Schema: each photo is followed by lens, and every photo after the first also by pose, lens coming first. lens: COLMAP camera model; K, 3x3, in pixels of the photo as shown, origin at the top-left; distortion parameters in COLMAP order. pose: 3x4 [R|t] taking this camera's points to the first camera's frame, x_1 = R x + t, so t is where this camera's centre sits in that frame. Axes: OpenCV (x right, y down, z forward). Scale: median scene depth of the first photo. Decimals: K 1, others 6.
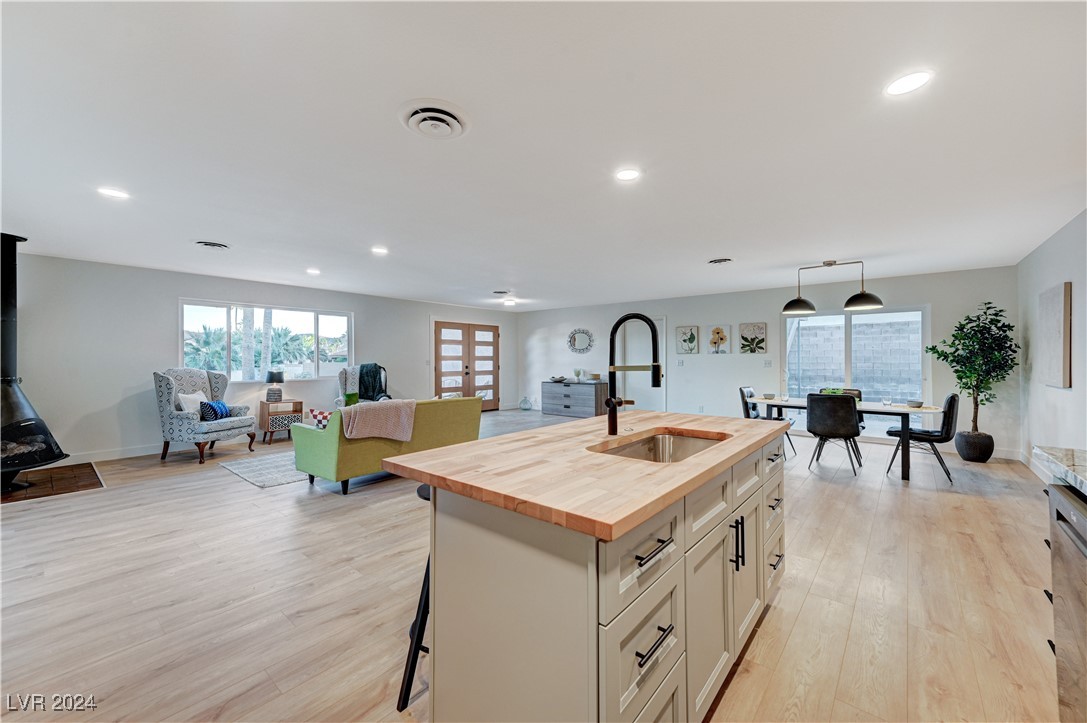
lens RADIAL K [[421.8, 0, 543.5], [0, 421.8, 361.5], [0, 0, 1]] dist [0.014740, 0.000100]
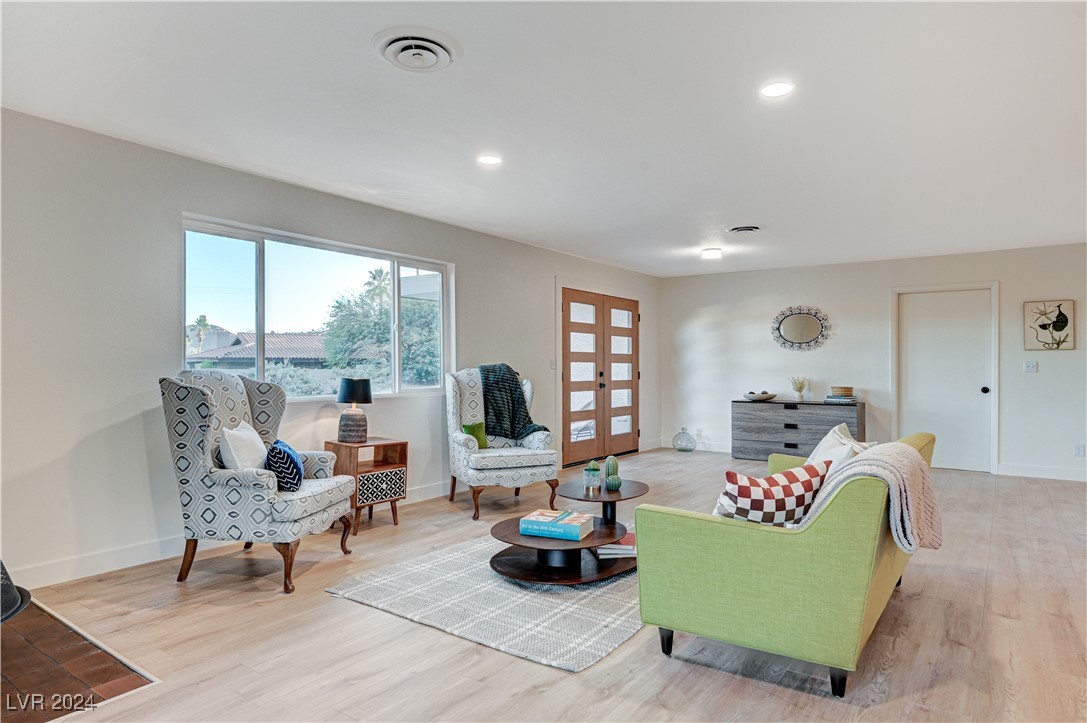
lens RADIAL K [[640.5, 0, 543.5], [0, 640.5, 361.5], [0, 0, 1]] dist [0.003621, 0.000926]
pose [[0.997071, 0.004855, 0.076321, -0.335103], [-0.003841, 0.999902, -0.013426, 0.009050], [-0.076379, 0.013094, 0.996993, 0.188906]]
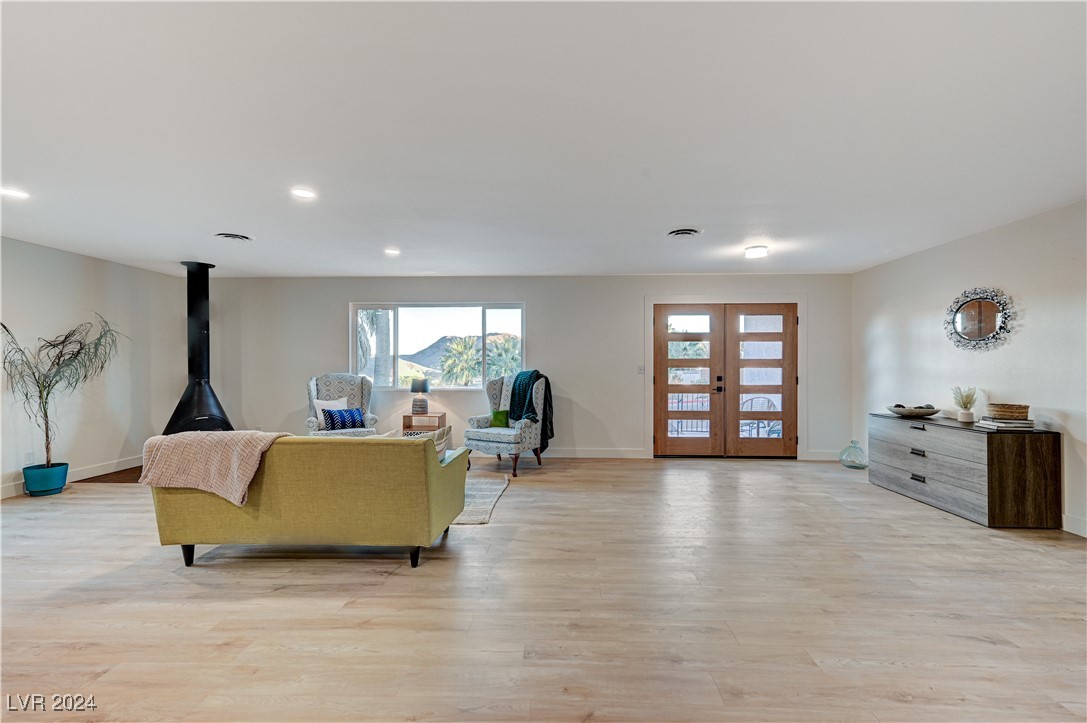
lens RADIAL K [[491.0, 0, 547.4], [0, 491.0, 368.3], [0, 0, 1]] dist [0.013925, 0.000202]
pose [[0.619254, 0.005924, -0.785168, 0.214606], [-0.004290, 0.999982, 0.004162, -0.002526], [0.785179, 0.000791, 0.619268, 0.411655]]
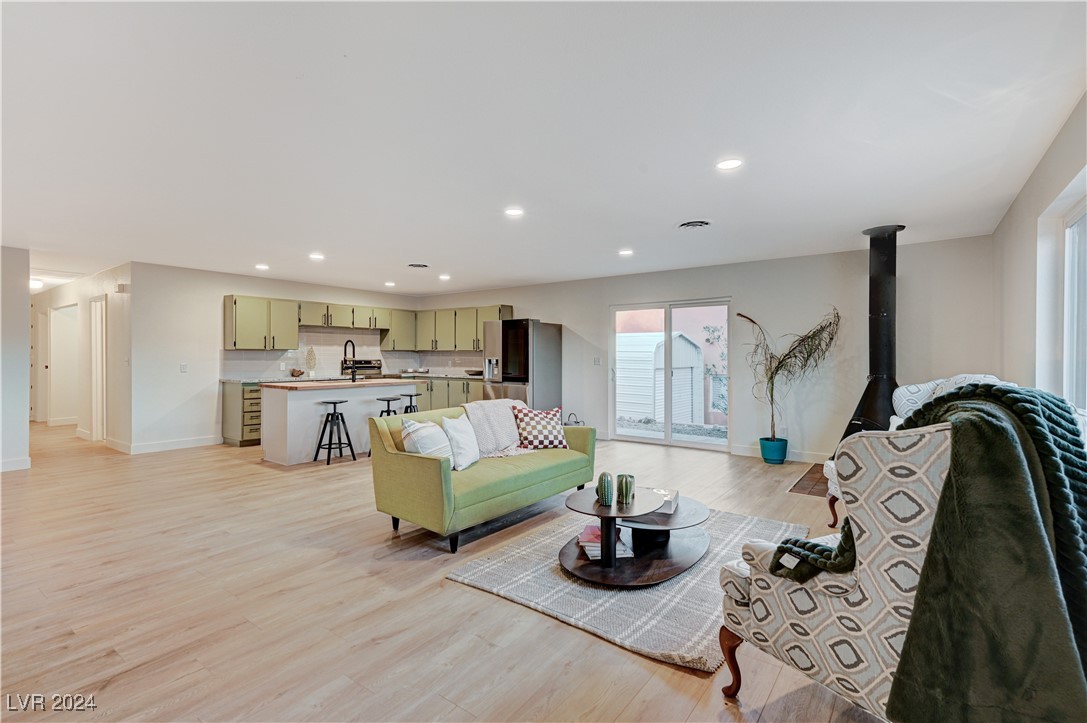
lens RADIAL K [[504.8, 0, 543.5], [0, 504.8, 361.5], [0, 0, 1]] dist [0.019655, -0.000053]
pose [[-0.998120, 0.002126, -0.061253, -0.194114], [0.001099, 0.999858, 0.016804, -0.006387], [0.061280, 0.016705, -0.997981, 0.953739]]
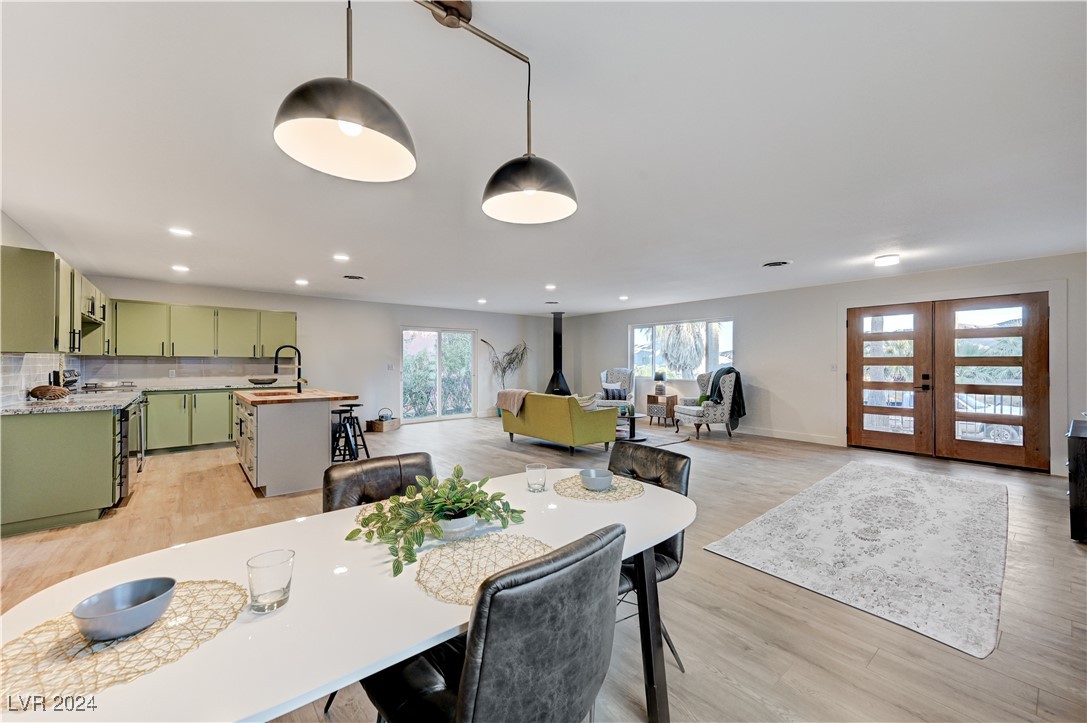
lens RADIAL K [[421.8, 0, 543.5], [0, 421.8, 361.5], [0, 0, 1]] dist [0.014740, 0.000100]
pose [[-0.181757, -0.002404, -0.983341, 0.515710], [-0.004109, 0.999990, -0.001685, -0.004484], [0.983335, 0.003734, -0.181765, 0.618050]]
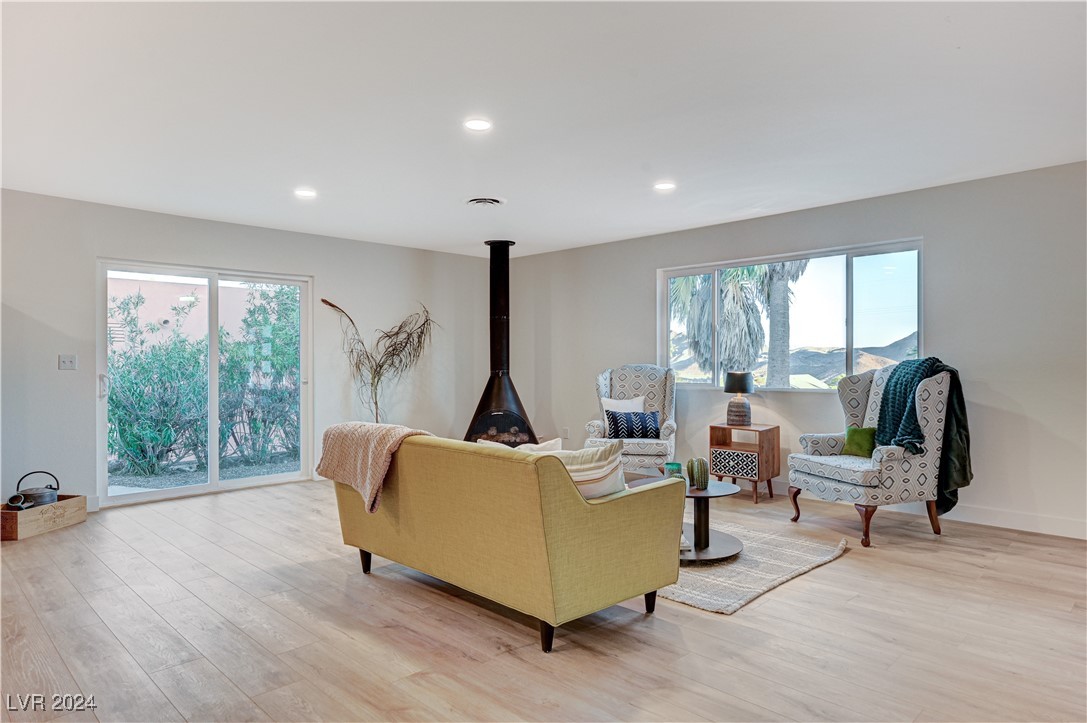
lens RADIAL K [[651.3, 0, 543.5], [0, 651.3, 361.5], [0, 0, 1]] dist [0.001834, 0.001075]
pose [[-0.083611, -0.000667, -0.996498, 0.183583], [-0.001330, 0.999999, -0.000557, 0.006407], [0.996498, 0.001279, -0.083612, 0.569394]]
